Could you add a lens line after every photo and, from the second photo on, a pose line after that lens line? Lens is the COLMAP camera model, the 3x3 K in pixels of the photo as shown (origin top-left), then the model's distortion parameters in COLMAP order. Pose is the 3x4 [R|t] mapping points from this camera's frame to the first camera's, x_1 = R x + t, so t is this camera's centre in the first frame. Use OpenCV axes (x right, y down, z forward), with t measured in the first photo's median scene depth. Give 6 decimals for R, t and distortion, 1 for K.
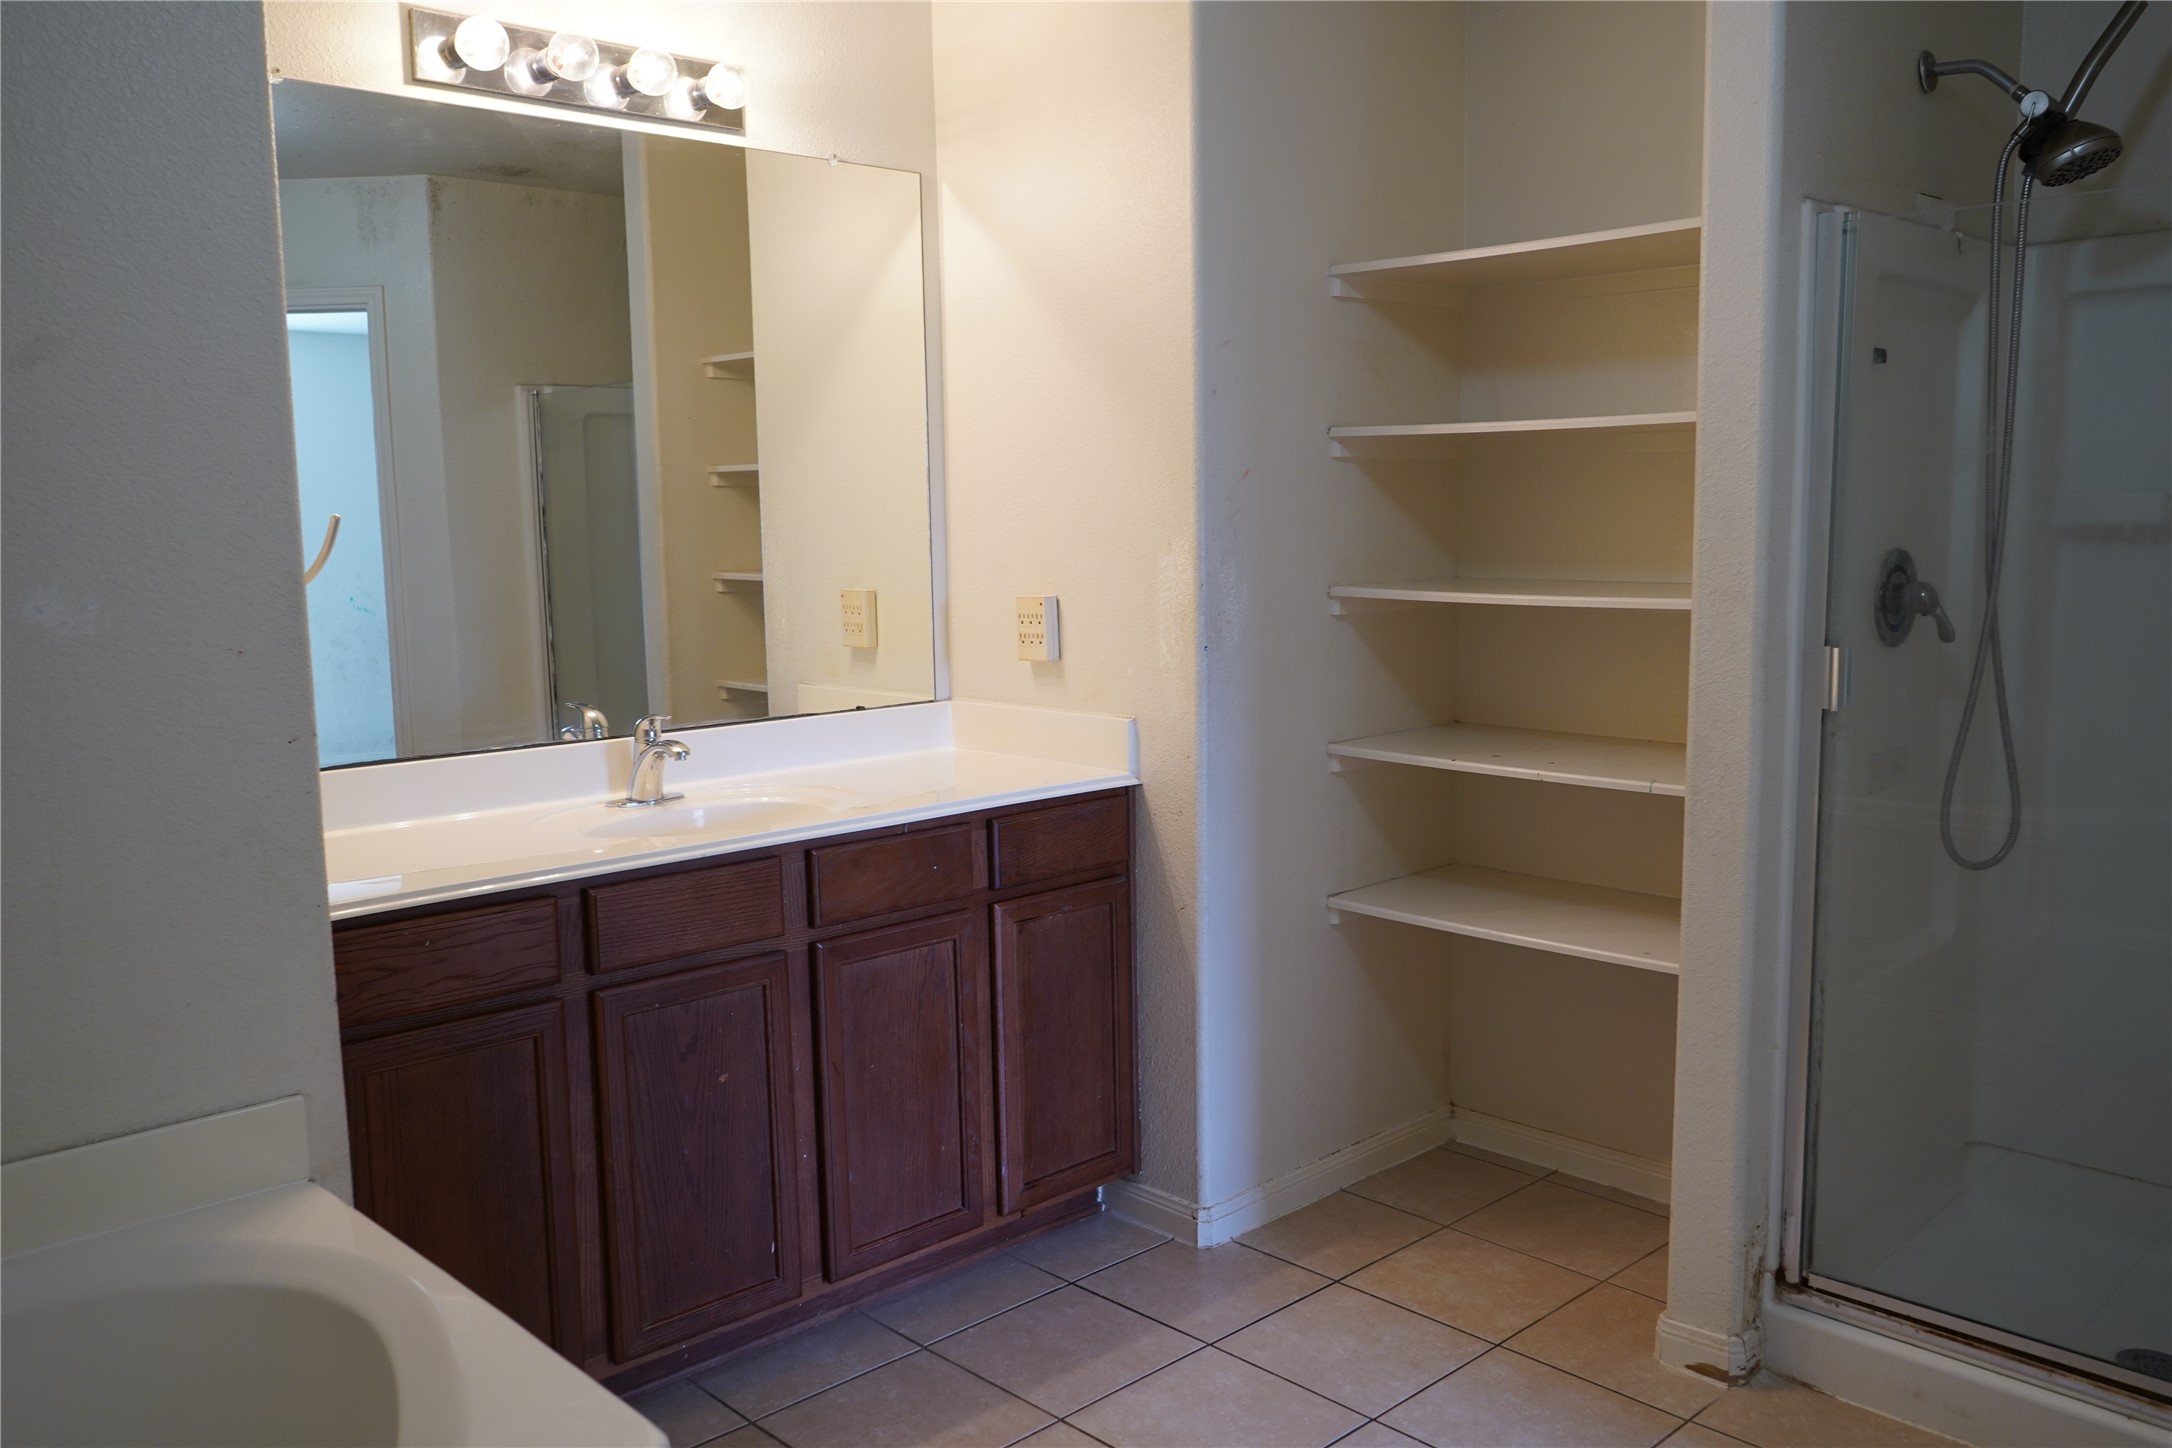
lens RADIAL K [[1745.7, 0, 1085.6], [0, 1745.7, 724.9], [0, 0, 1]] dist [-0.008149, 0.012736]
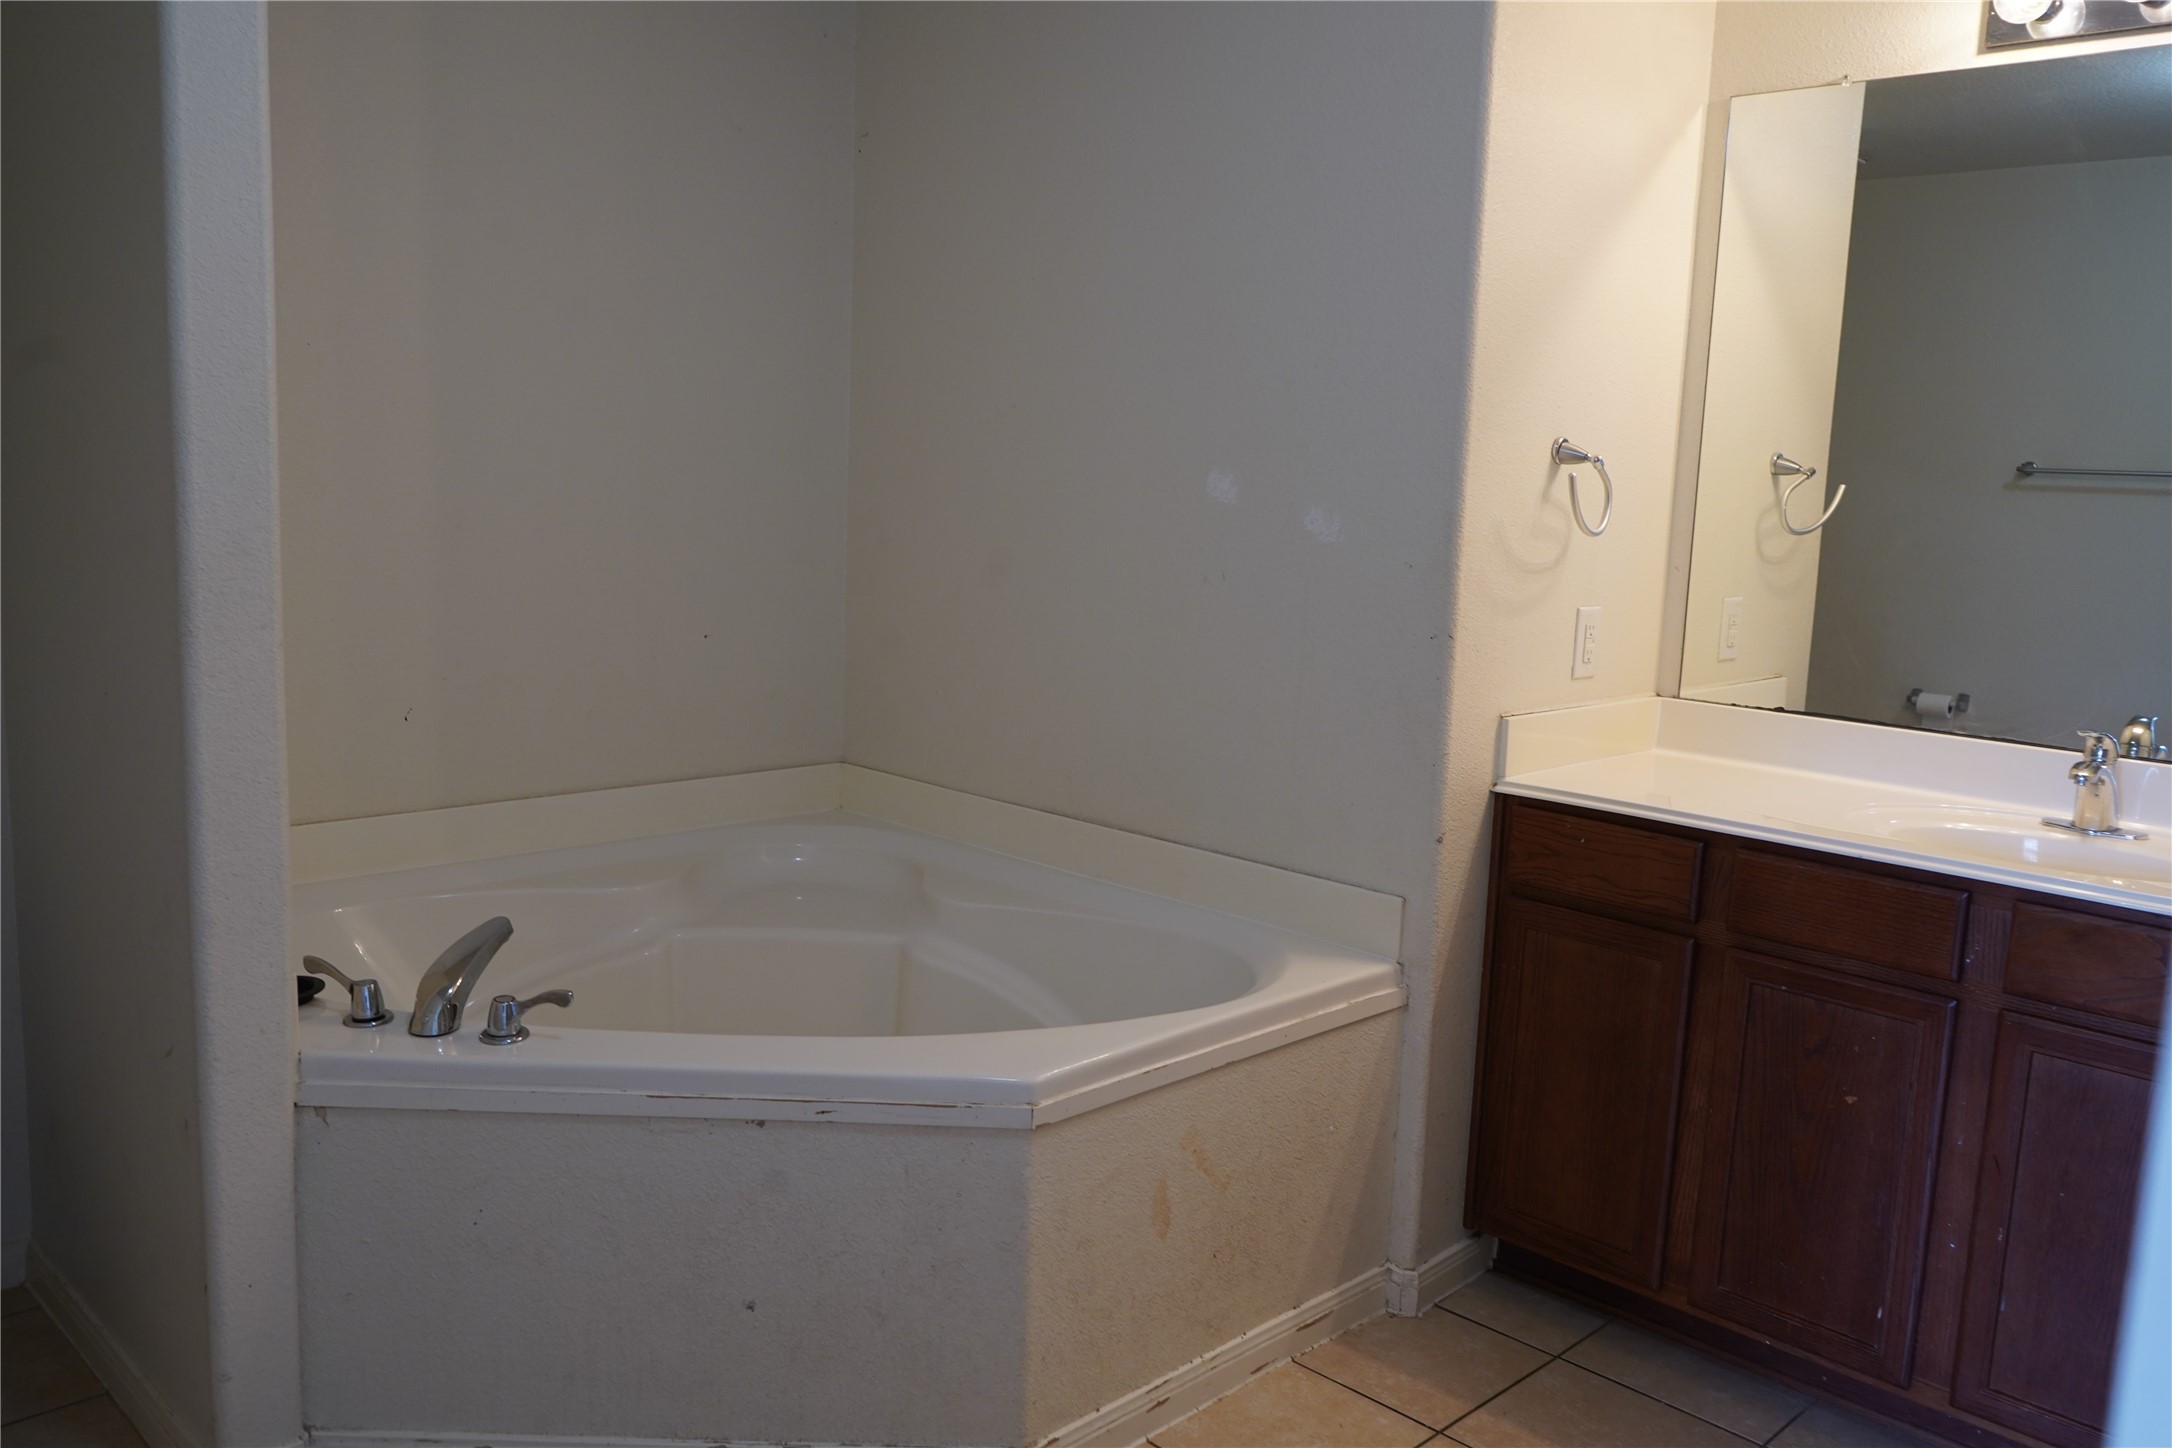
lens RADIAL K [[1745.7, 0, 1085.1], [0, 1745.7, 723.9], [0, 0, 1]] dist [-0.008149, 0.012736]
pose [[0.033775, 0.167638, -0.985270, 0.583564], [-0.164549, 0.973312, 0.159963, -0.065089], [0.985790, 0.156723, 0.060458, 0.451685]]
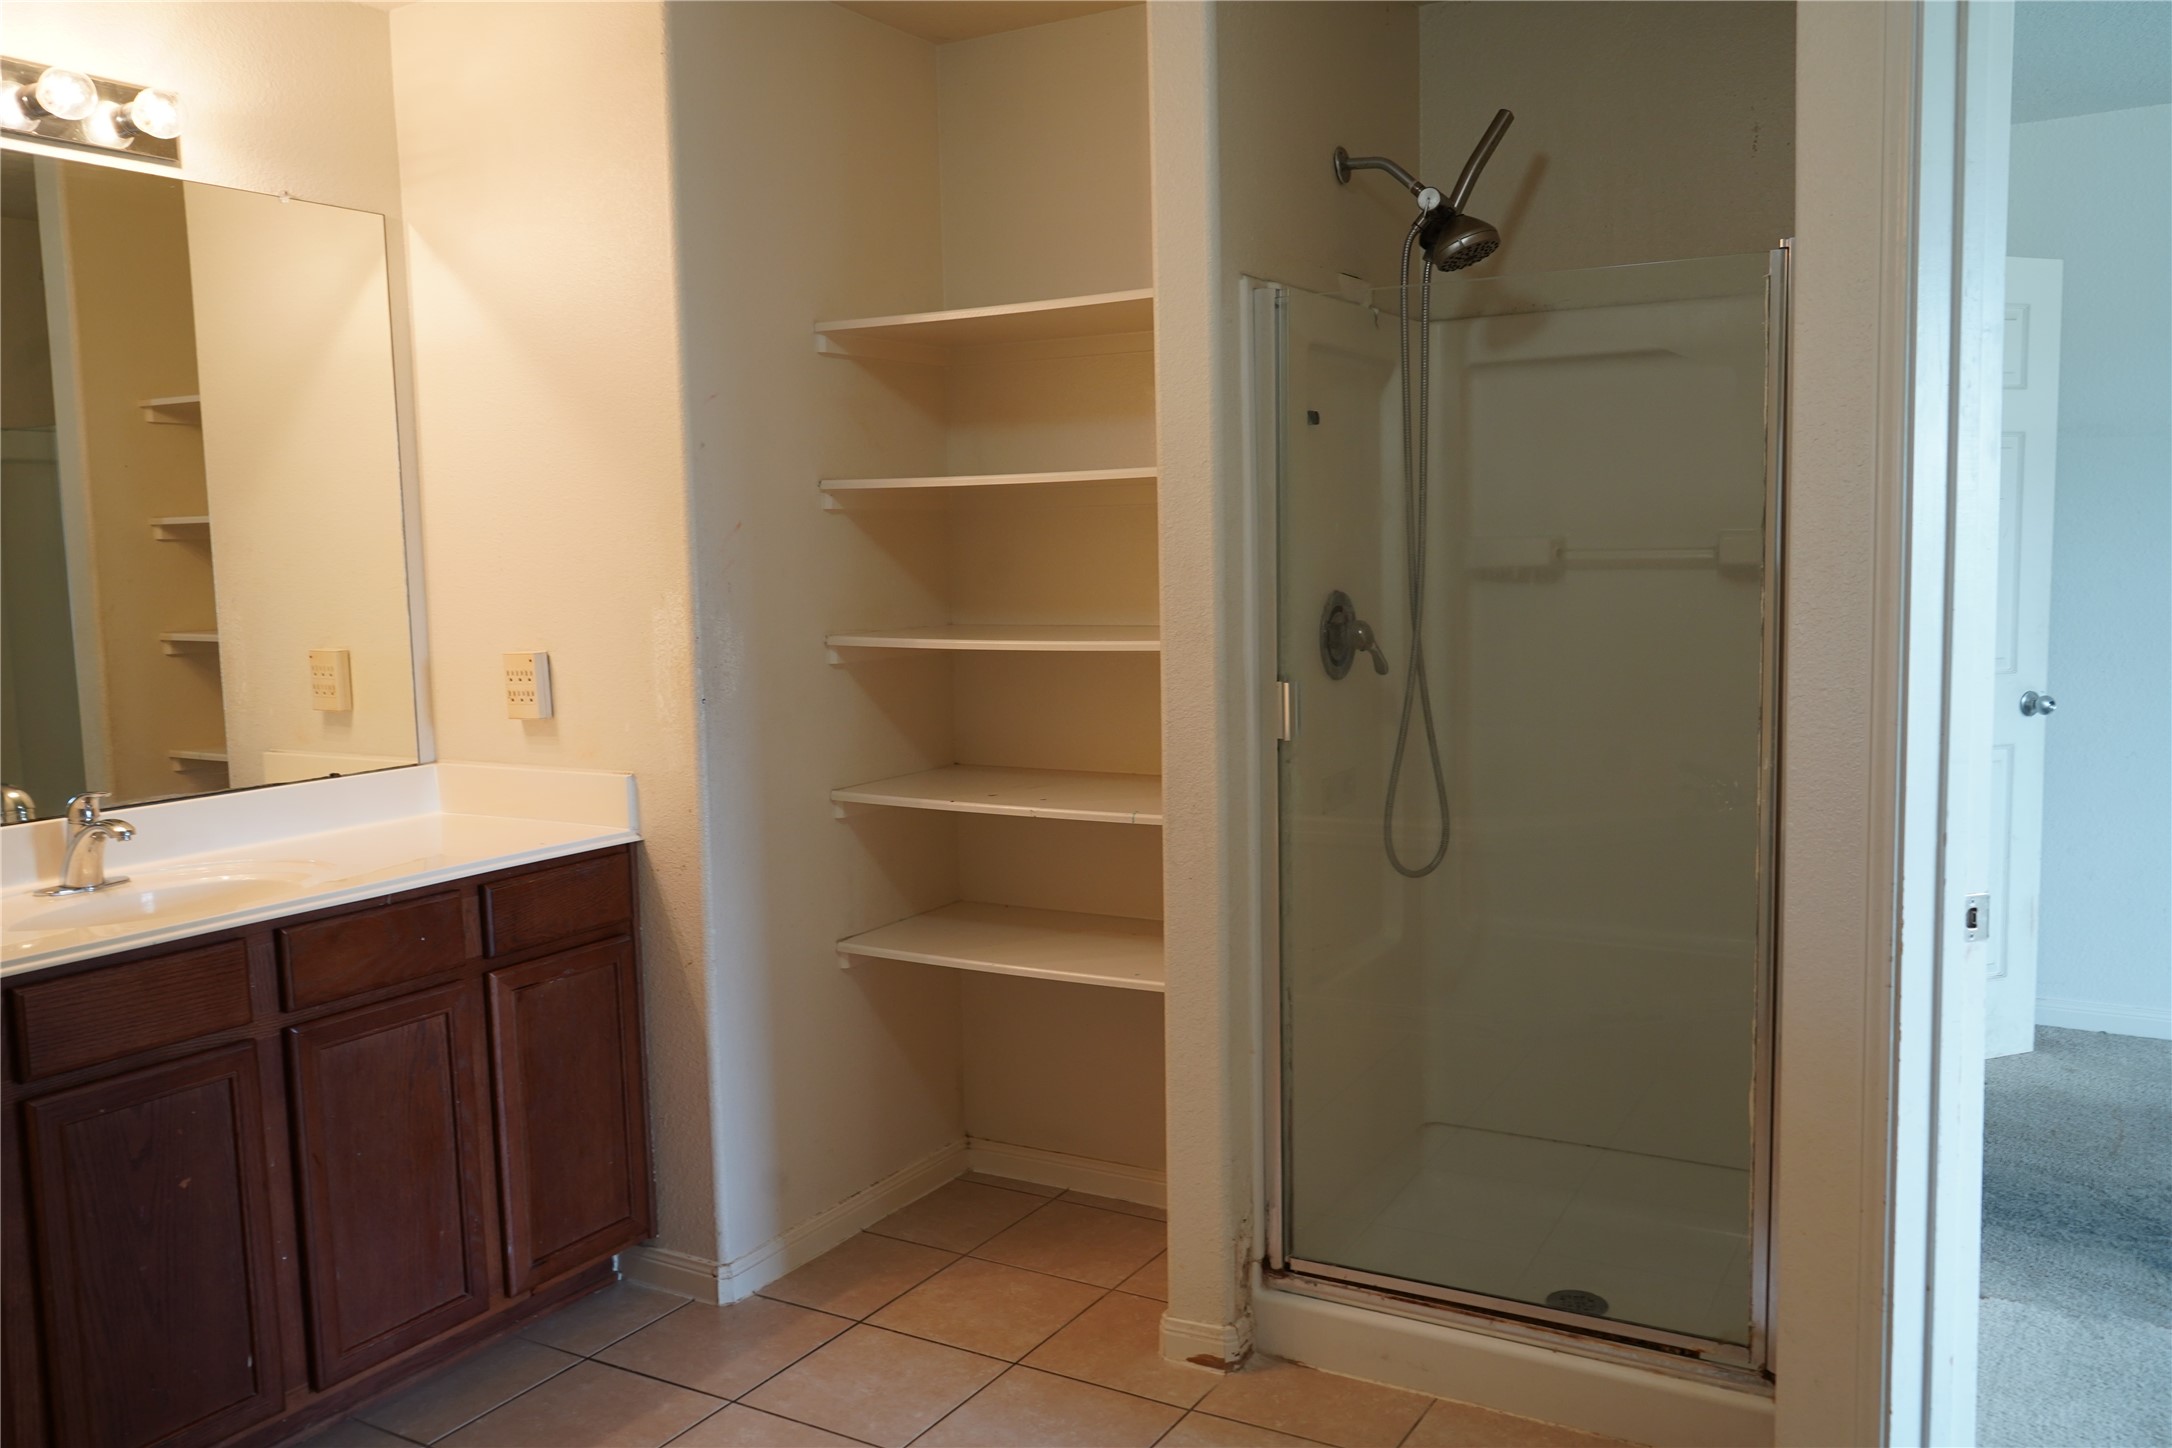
lens RADIAL K [[1745.7, 0, 1080.1], [0, 1745.7, 721.9], [0, 0, 1]] dist [-0.008149, 0.012736]
pose [[0.962437, -0.035101, 0.269227, 0.007313], [0.042544, 0.998855, -0.021861, -0.000815], [-0.268152, 0.032494, 0.962829, -0.019957]]
